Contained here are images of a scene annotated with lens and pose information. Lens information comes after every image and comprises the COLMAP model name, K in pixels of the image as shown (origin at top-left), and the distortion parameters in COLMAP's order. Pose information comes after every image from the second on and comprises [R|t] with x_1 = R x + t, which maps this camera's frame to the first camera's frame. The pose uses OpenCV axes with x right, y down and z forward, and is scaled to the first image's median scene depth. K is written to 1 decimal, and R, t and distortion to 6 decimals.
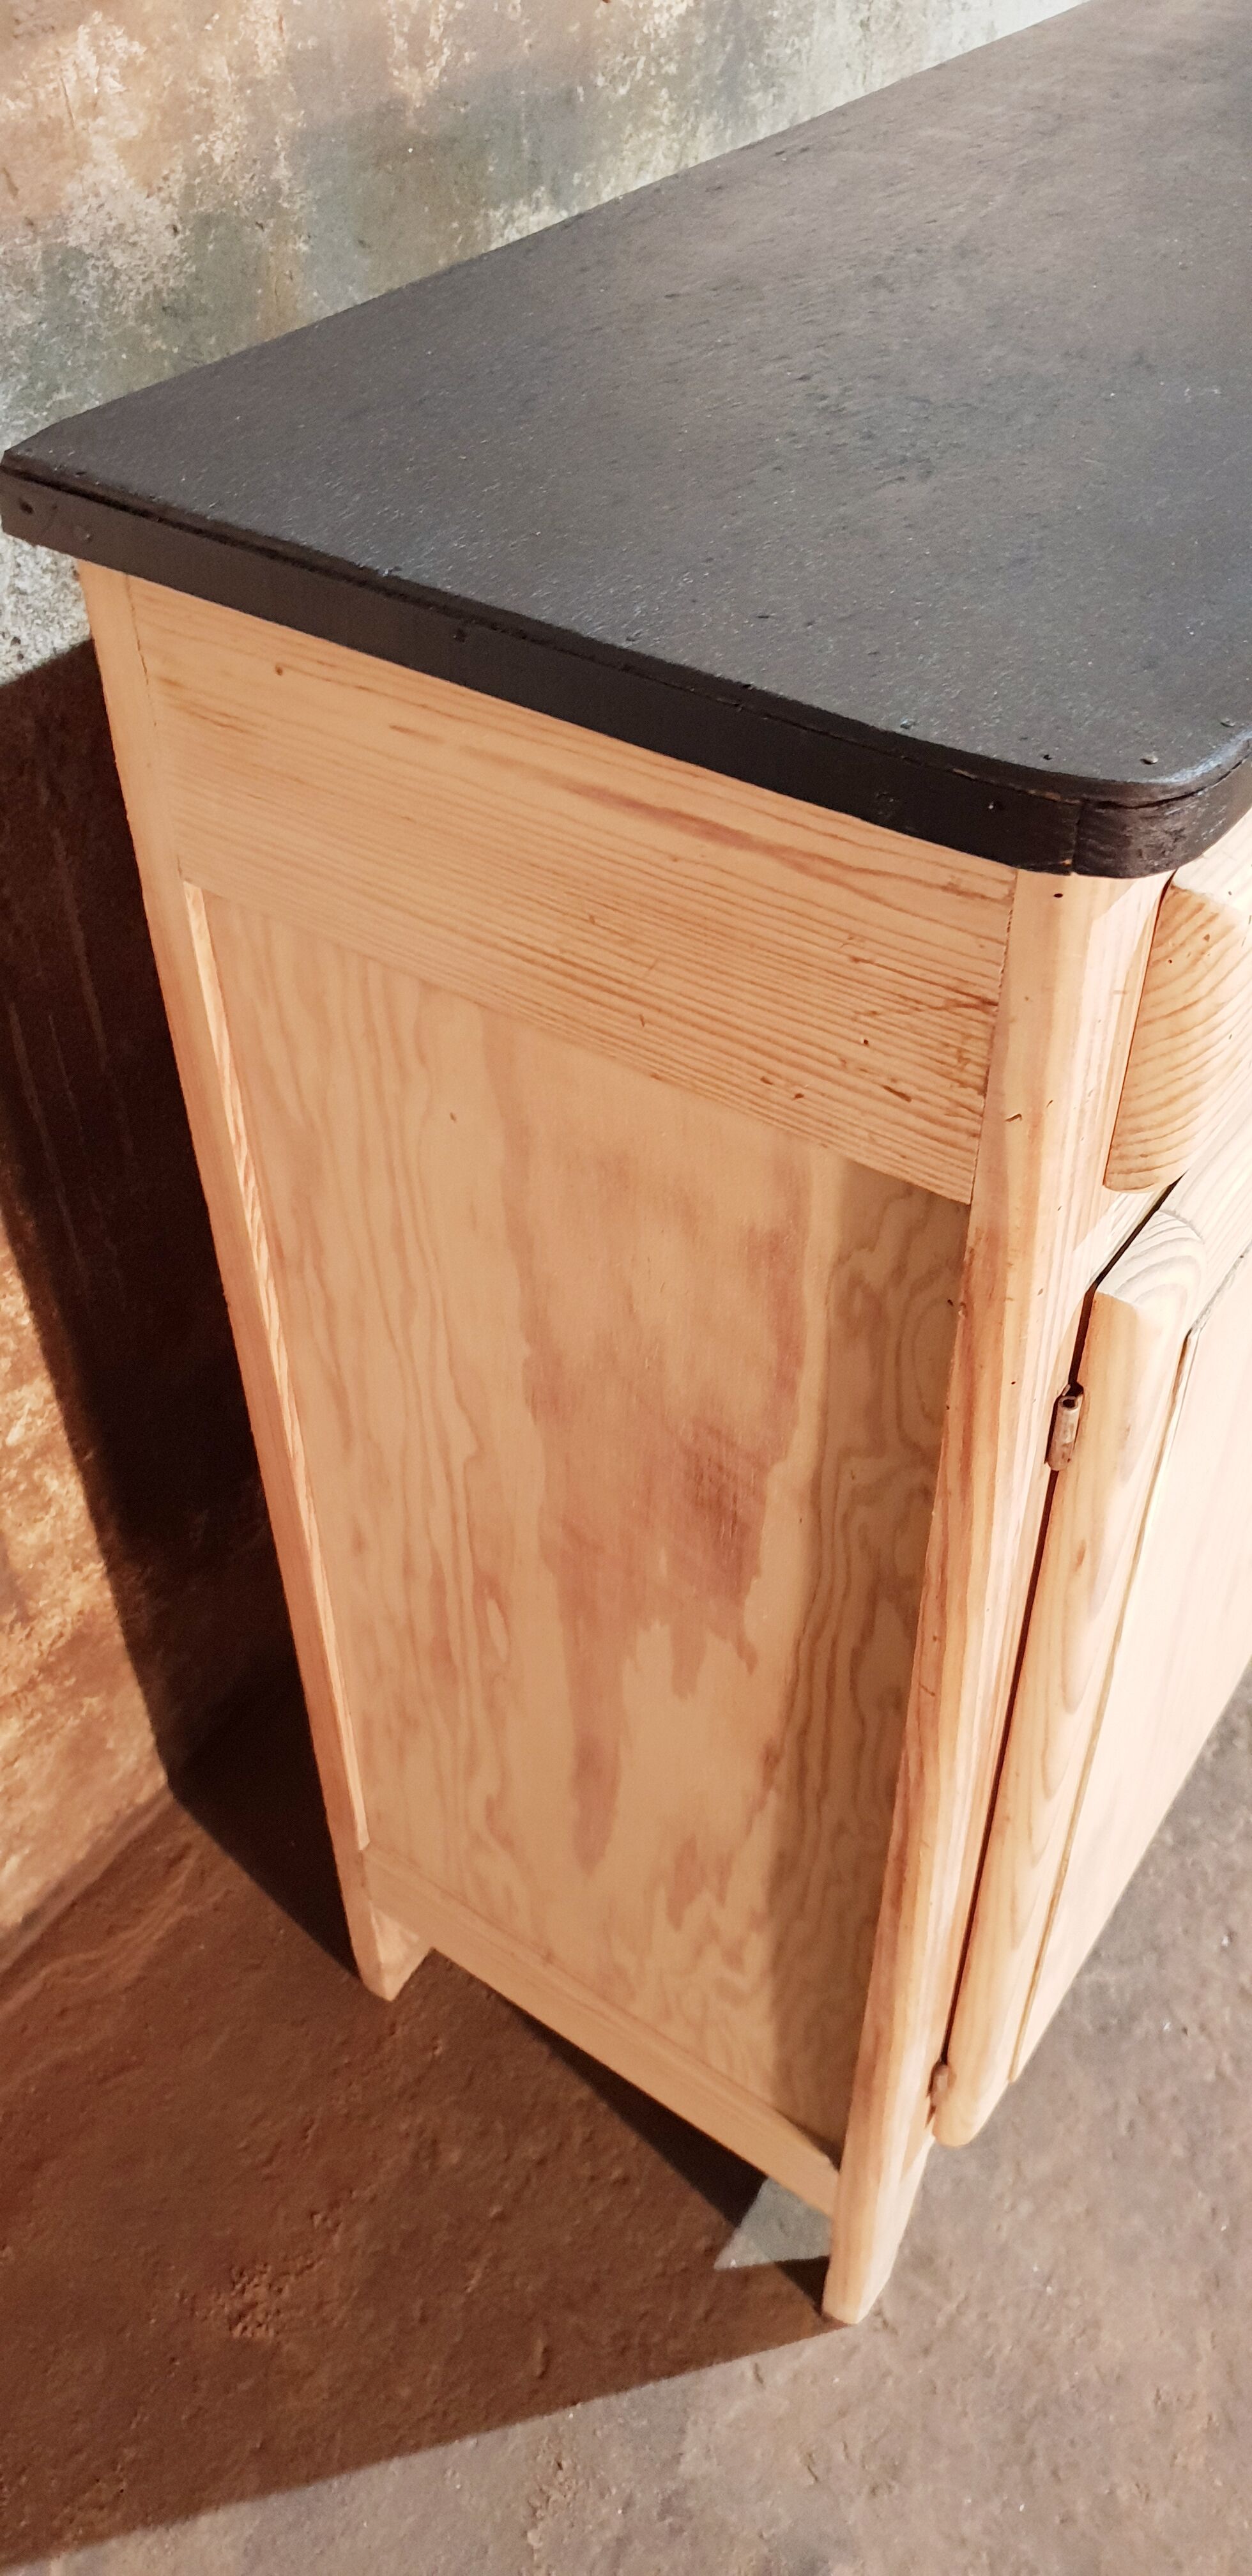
lens RADIAL K [[2013.9, 0, 639.5], [0, 2013.9, 1249.8], [0, 0, 1]] dist [0.012961, -0.009634]
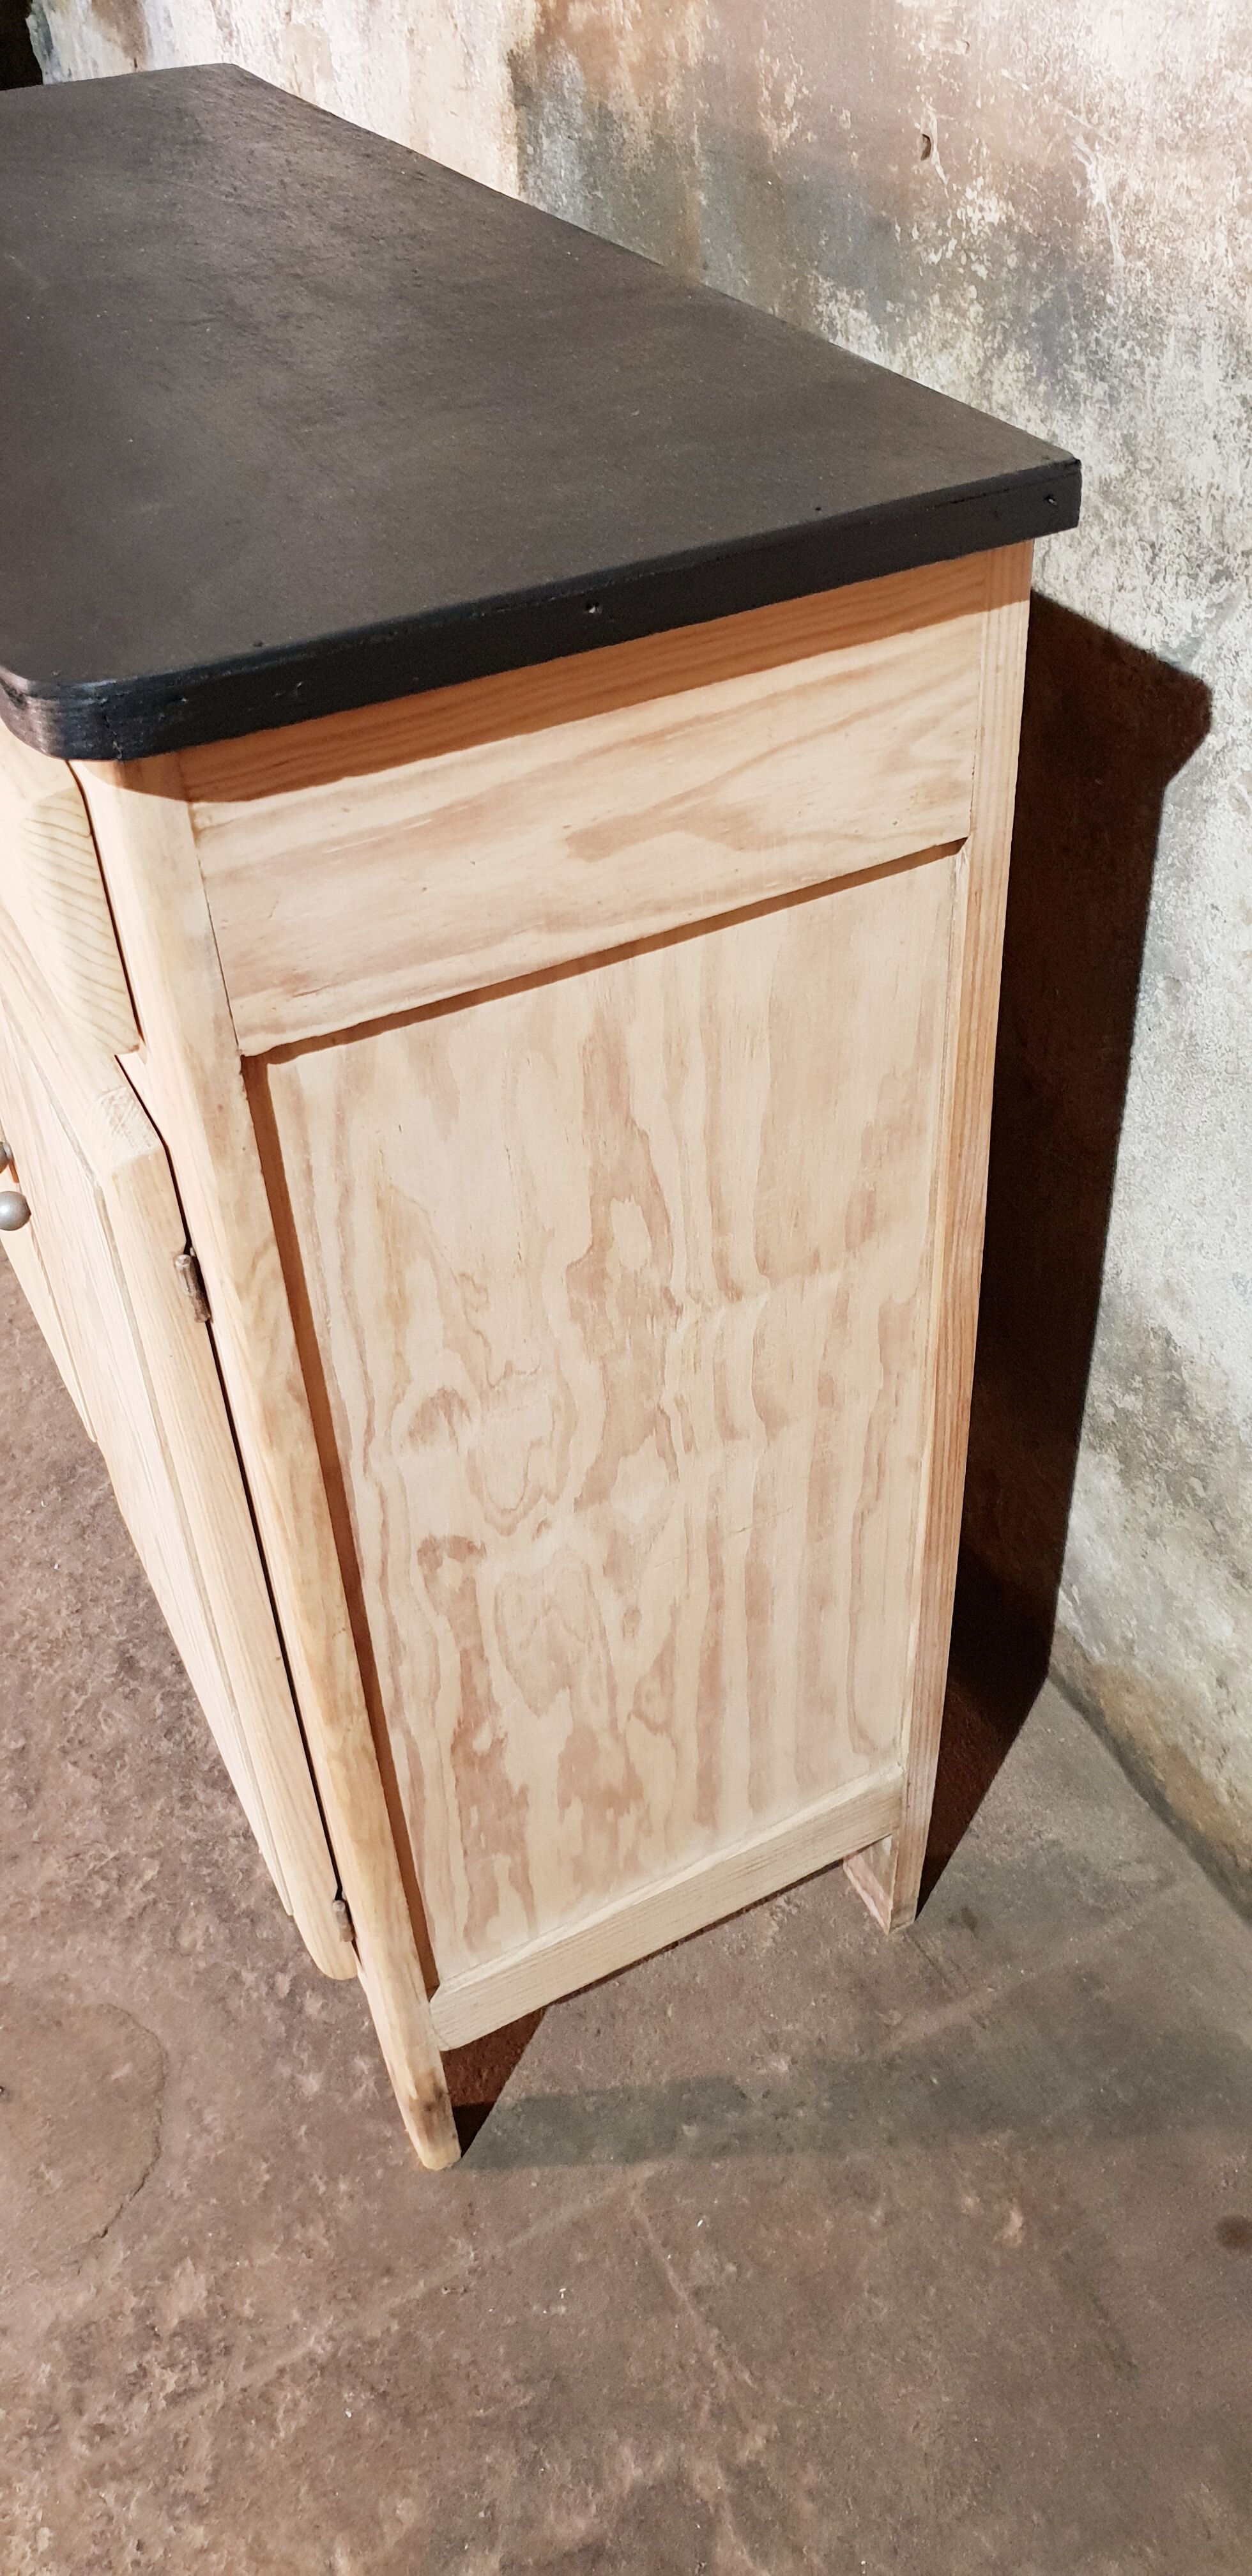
lens RADIAL K [[2013.9, 0, 649.9], [0, 2013.9, 1258.2], [0, 0, 1]] dist [0.012961, -0.009634]
pose [[-0.469534, 0.583061, -0.663007, 1.028478], [-0.559990, 0.383901, 0.734188, -1.062088], [0.682605, 0.716003, 0.146254, 1.139703]]
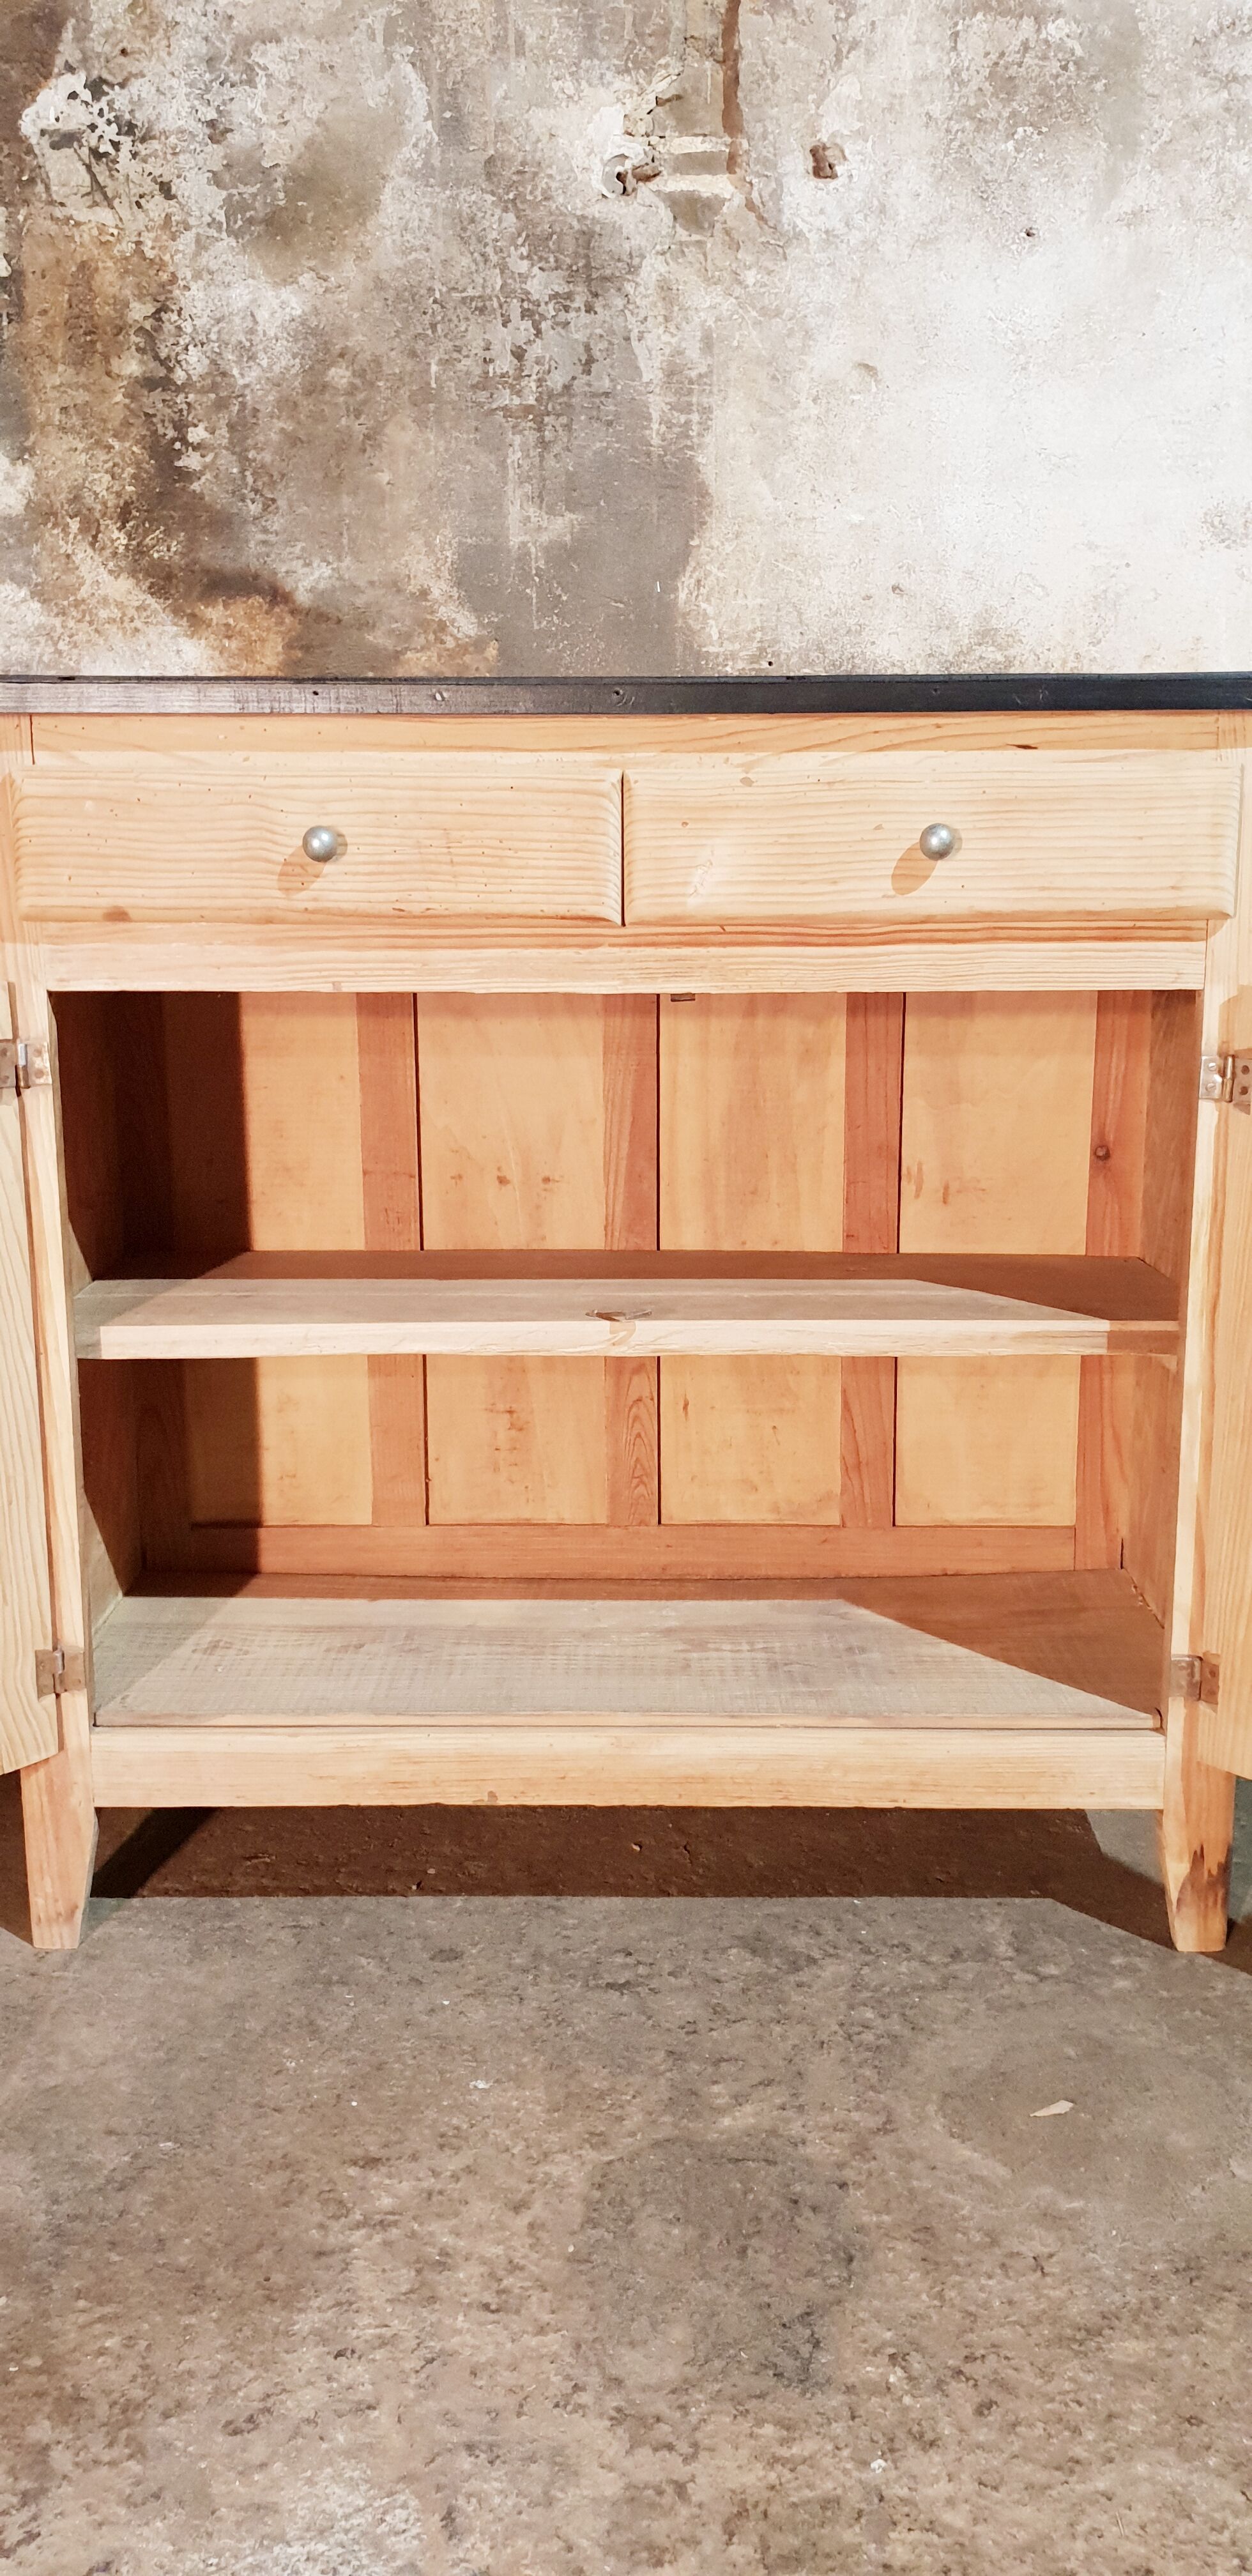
lens RADIAL K [[2013.9, 0, 657.7], [0, 2013.9, 1277.1], [0, 0, 1]] dist [0.012961, -0.009634]
pose [[0.565290, 0.161076, -0.809013, 1.518401], [-0.553775, 0.800995, -0.227466, 0.249463], [0.611376, 0.576595, 0.541995, 0.239877]]
